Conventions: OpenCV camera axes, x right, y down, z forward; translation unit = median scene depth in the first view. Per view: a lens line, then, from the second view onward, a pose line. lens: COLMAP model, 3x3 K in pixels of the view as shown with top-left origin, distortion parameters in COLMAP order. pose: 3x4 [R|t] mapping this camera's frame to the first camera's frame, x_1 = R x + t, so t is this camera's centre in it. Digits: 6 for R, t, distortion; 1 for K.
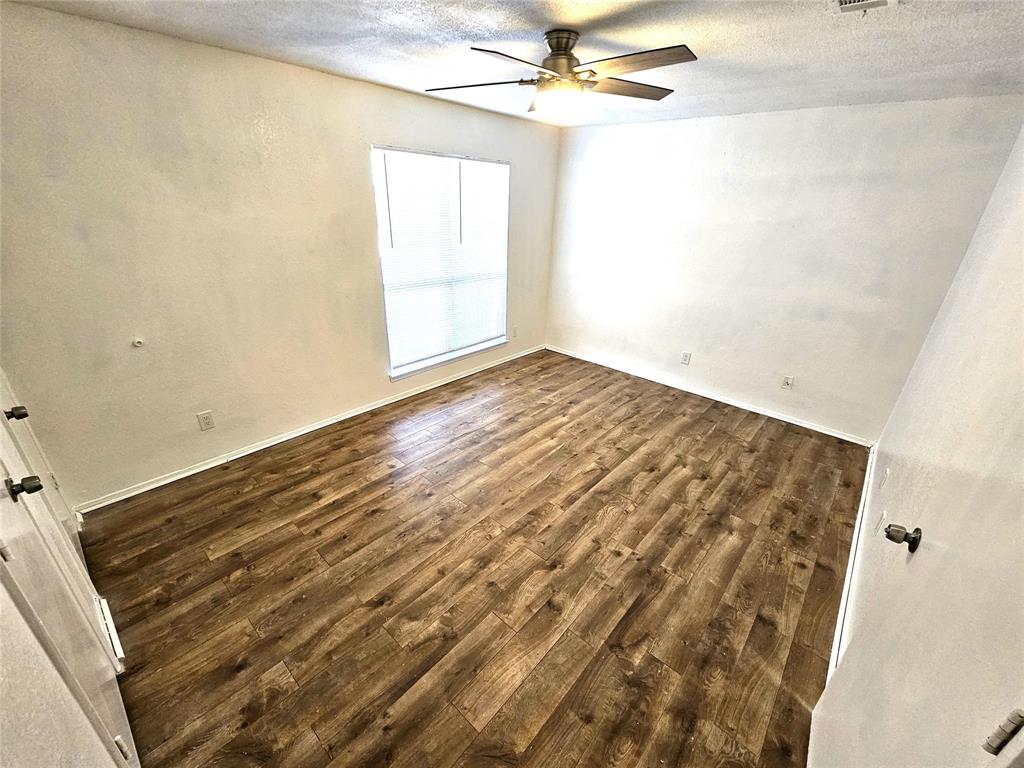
lens RADIAL K [[423.4, 0, 511.2], [0, 423.4, 386.1], [0, 0, 1]] dist [-0.001319, 0.002735]
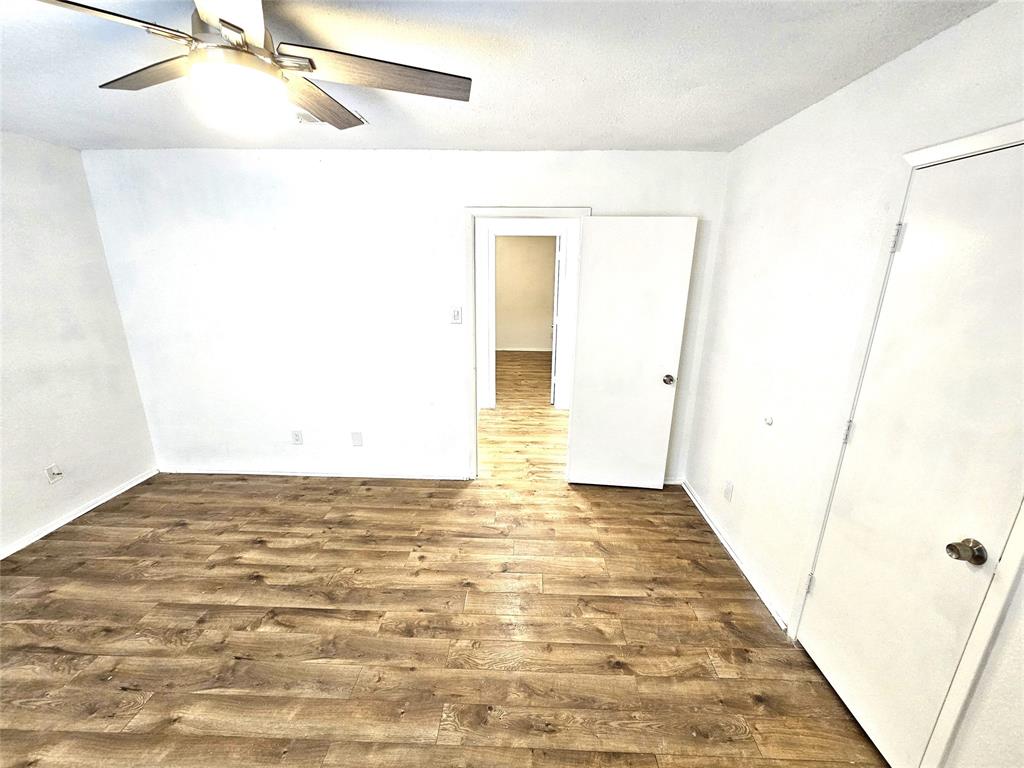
lens RADIAL K [[423.4, 0, 515.5], [0, 423.4, 381.9], [0, 0, 1]] dist [-0.001319, 0.002735]
pose [[-0.641938, -0.246145, 0.726173, -0.468656], [0.278085, 0.807851, 0.519659, -0.379796], [-0.714551, 0.535527, -0.450142, 0.845744]]
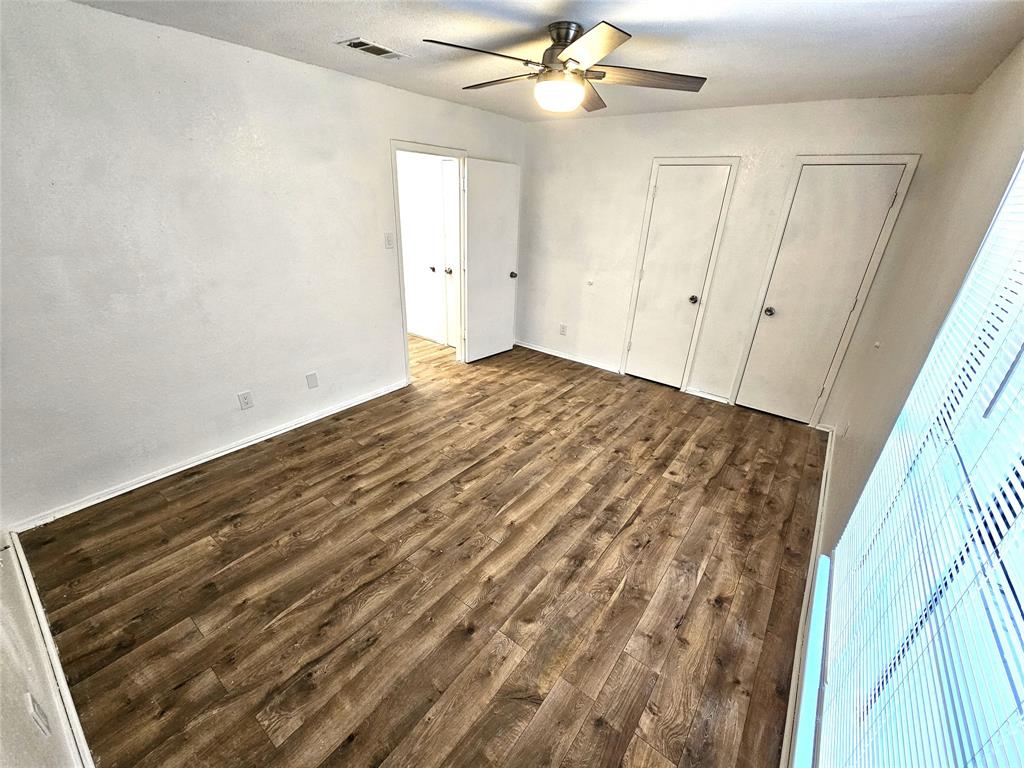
lens RADIAL K [[423.4, 0, 514.8], [0, 423.4, 386.2], [0, 0, 1]] dist [-0.001319, 0.002735]
pose [[-0.993563, -0.040883, -0.105651, 0.204464], [-0.105842, 0.667480, 0.737067, -0.647615], [0.040386, 0.743505, -0.667510, 1.504360]]
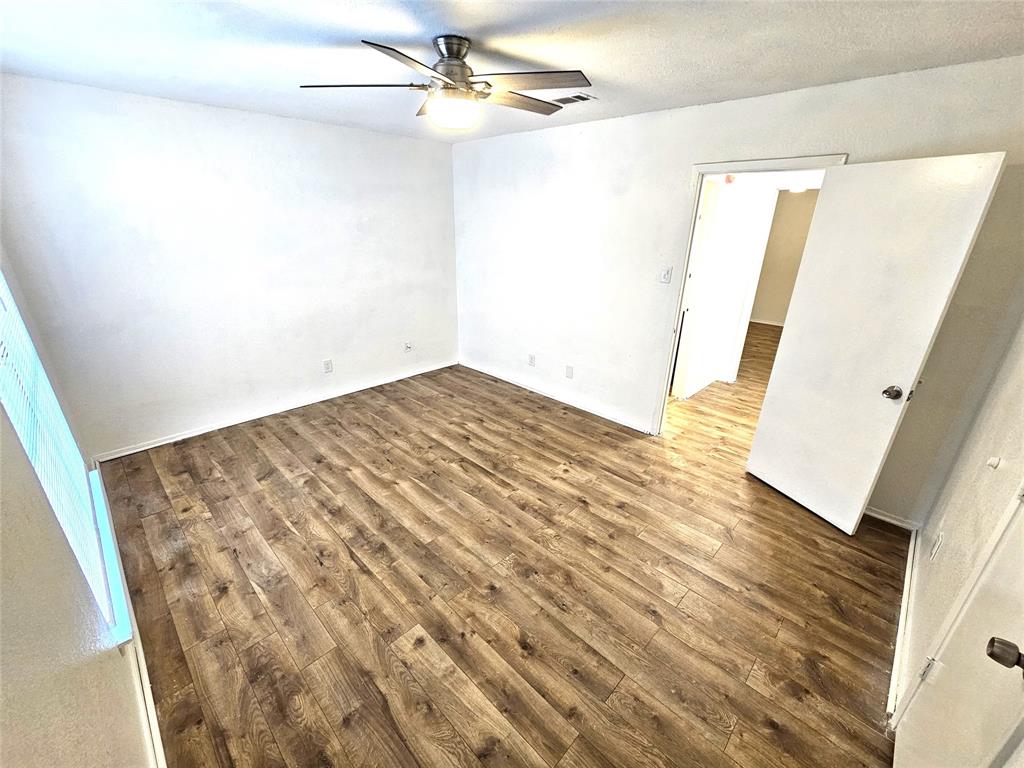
lens RADIAL K [[423.4, 0, 516.4], [0, 423.4, 392.9], [0, 0, 1]] dist [-0.001319, 0.002735]
pose [[0.042212, -0.416411, 0.908196, -0.690286], [0.389650, 0.843889, 0.368815, -0.293746], [-0.919995, 0.338310, 0.197877, 0.623621]]
